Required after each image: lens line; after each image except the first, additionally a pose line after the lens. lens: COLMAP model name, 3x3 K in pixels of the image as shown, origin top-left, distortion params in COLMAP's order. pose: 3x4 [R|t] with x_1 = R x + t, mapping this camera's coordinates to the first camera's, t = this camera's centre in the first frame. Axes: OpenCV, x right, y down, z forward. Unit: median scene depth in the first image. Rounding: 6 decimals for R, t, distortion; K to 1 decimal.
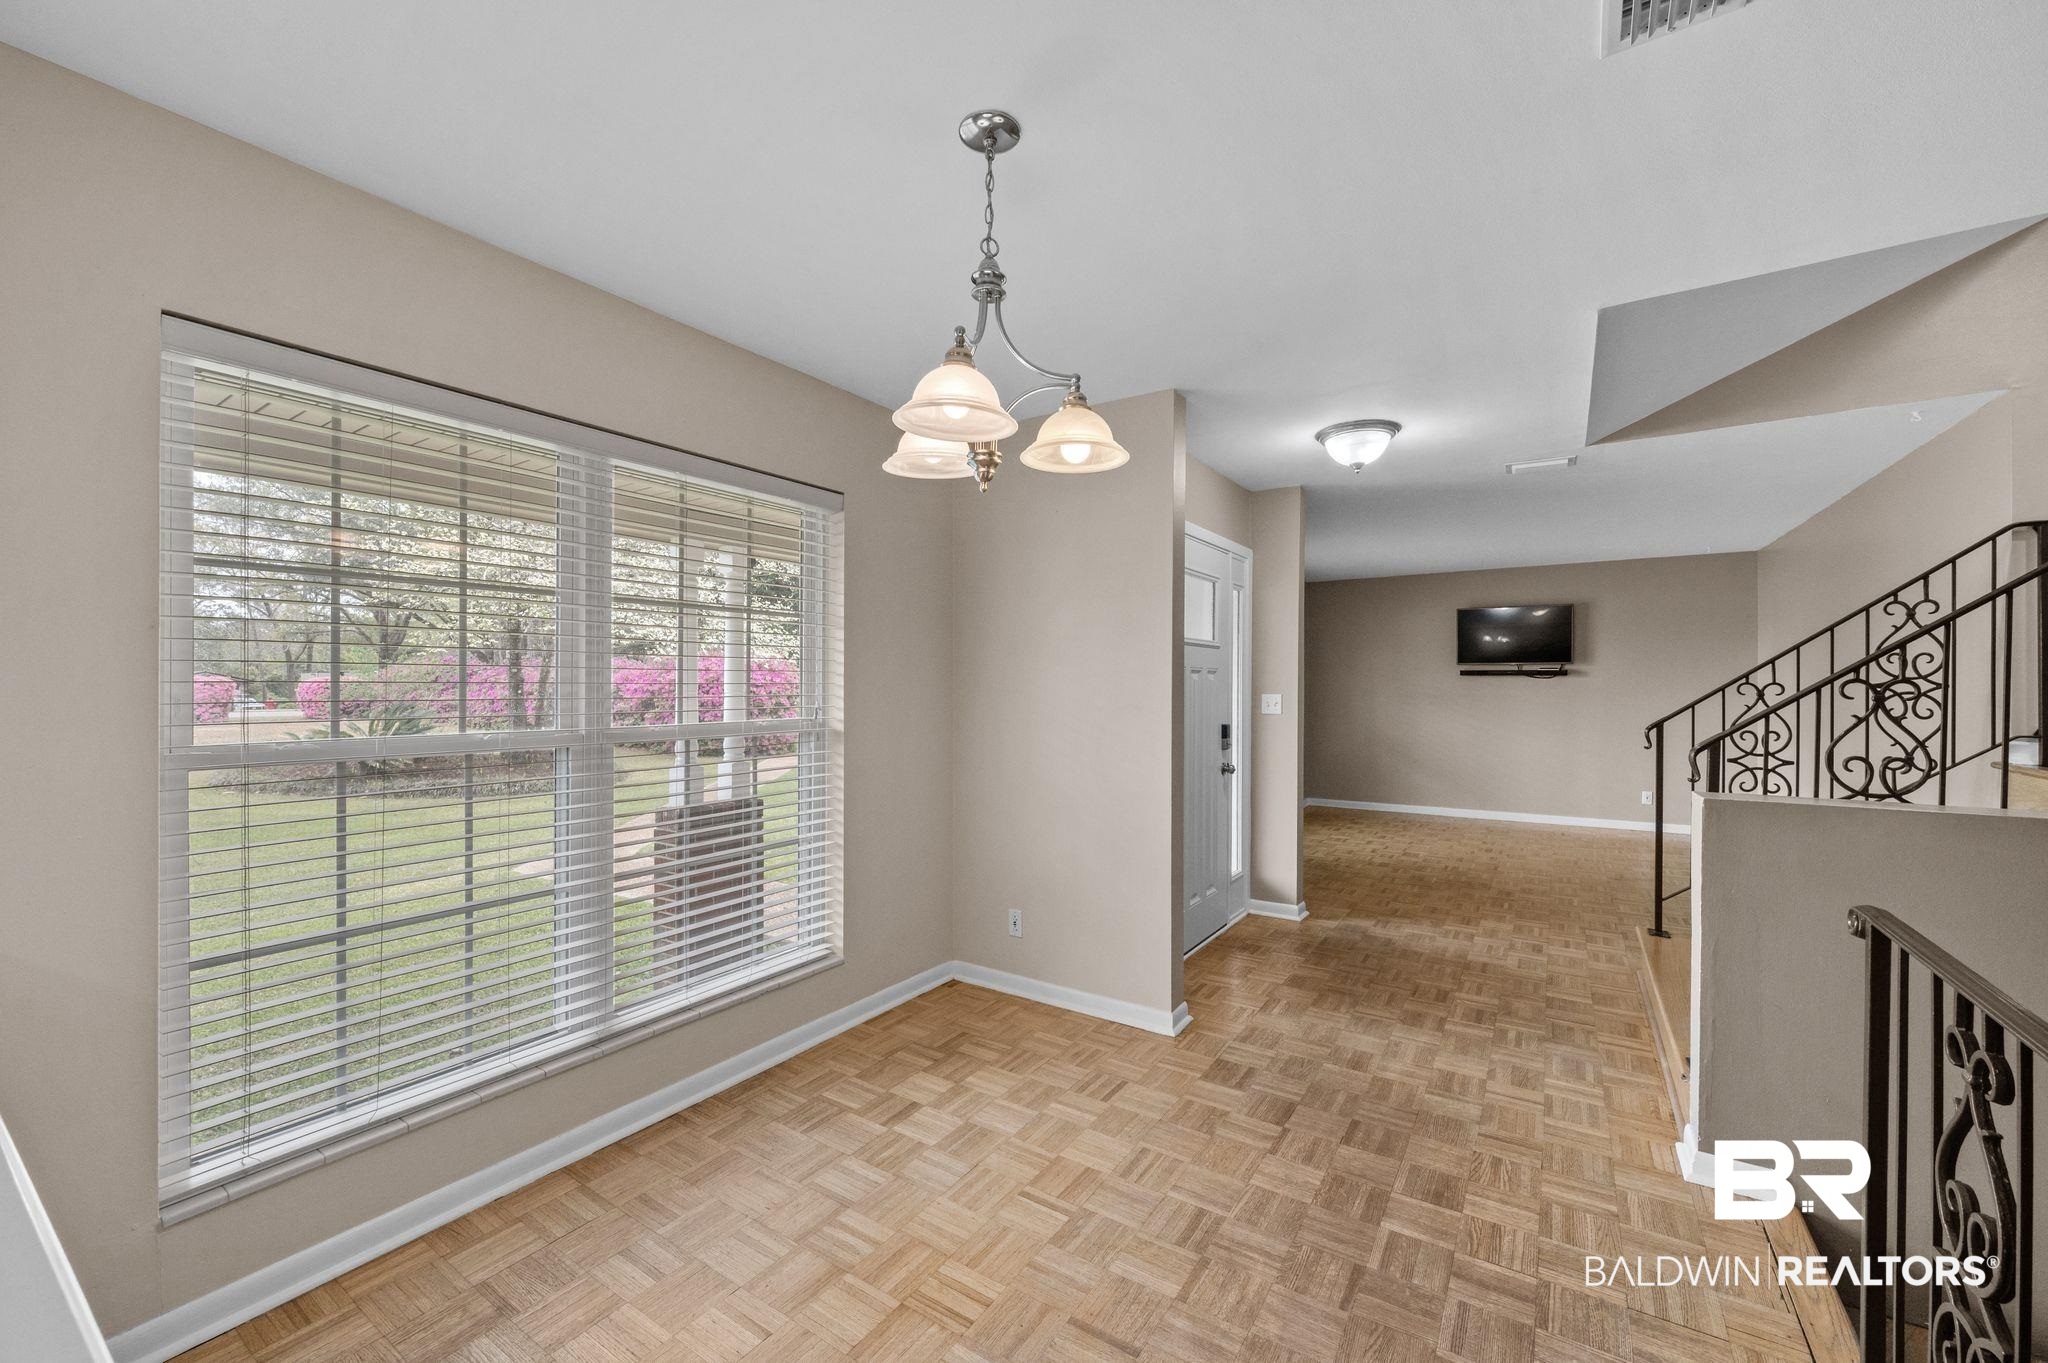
lens RADIAL K [[806.6, 0, 1024.1], [0, 806.6, 681.1], [0, 0, 1]] dist [-0.010718, -0.000117]
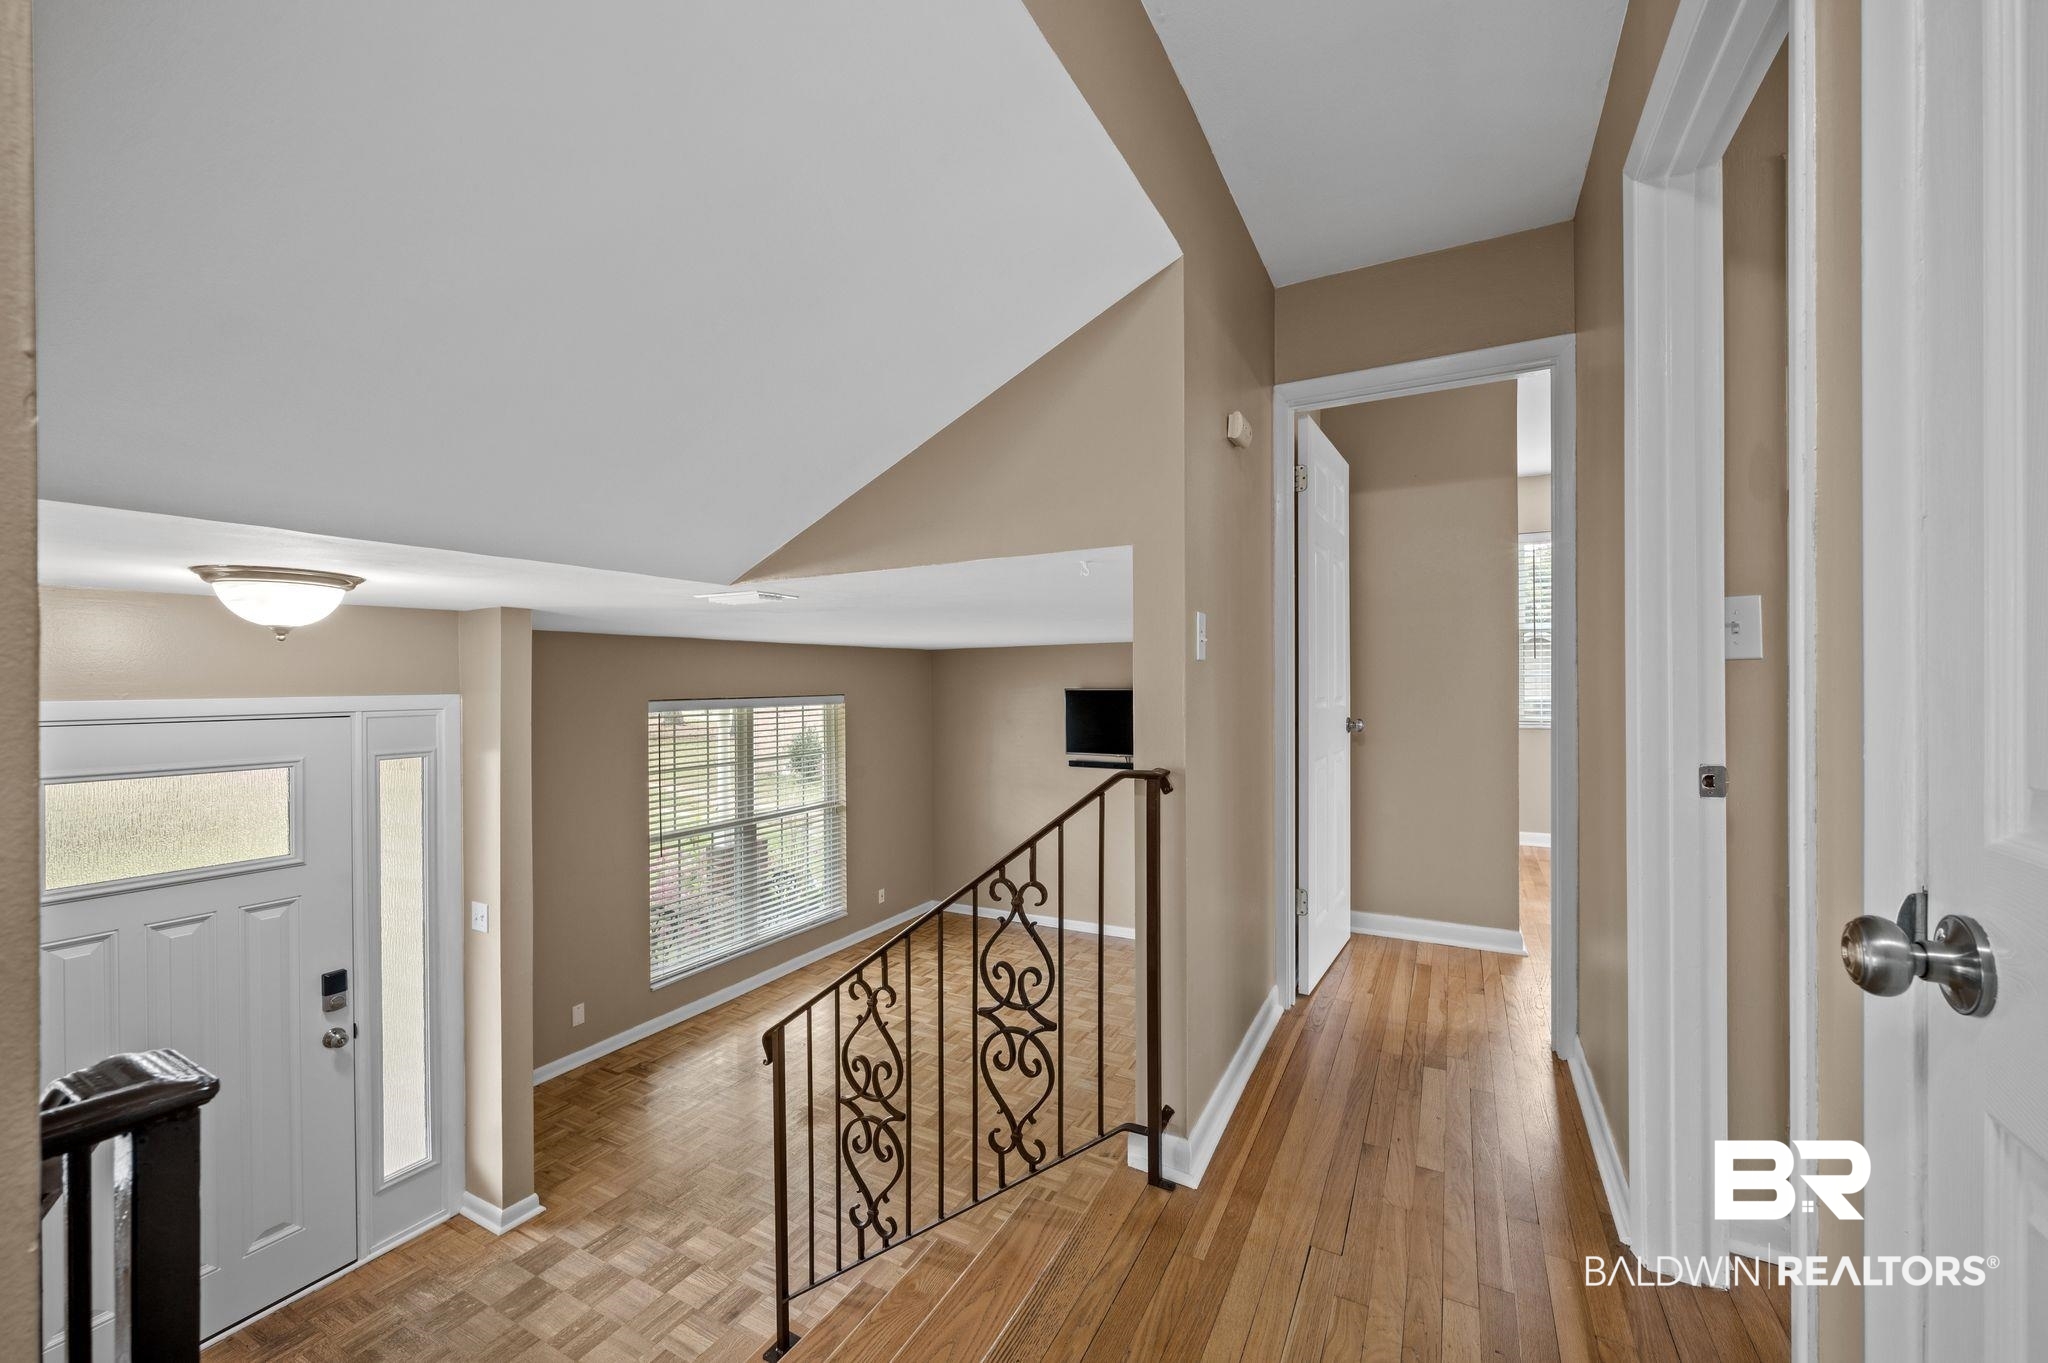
lens RADIAL K [[820.1, 0, 1026.0], [0, 820.1, 682.0], [0, 0, 1]] dist [-0.001715, -0.000124]
pose [[0.995705, -0.014136, 0.091501, 1.056125], [0.013743, 0.999893, 0.004923, -0.256032], [-0.091561, -0.003644, 0.995793, 0.363137]]
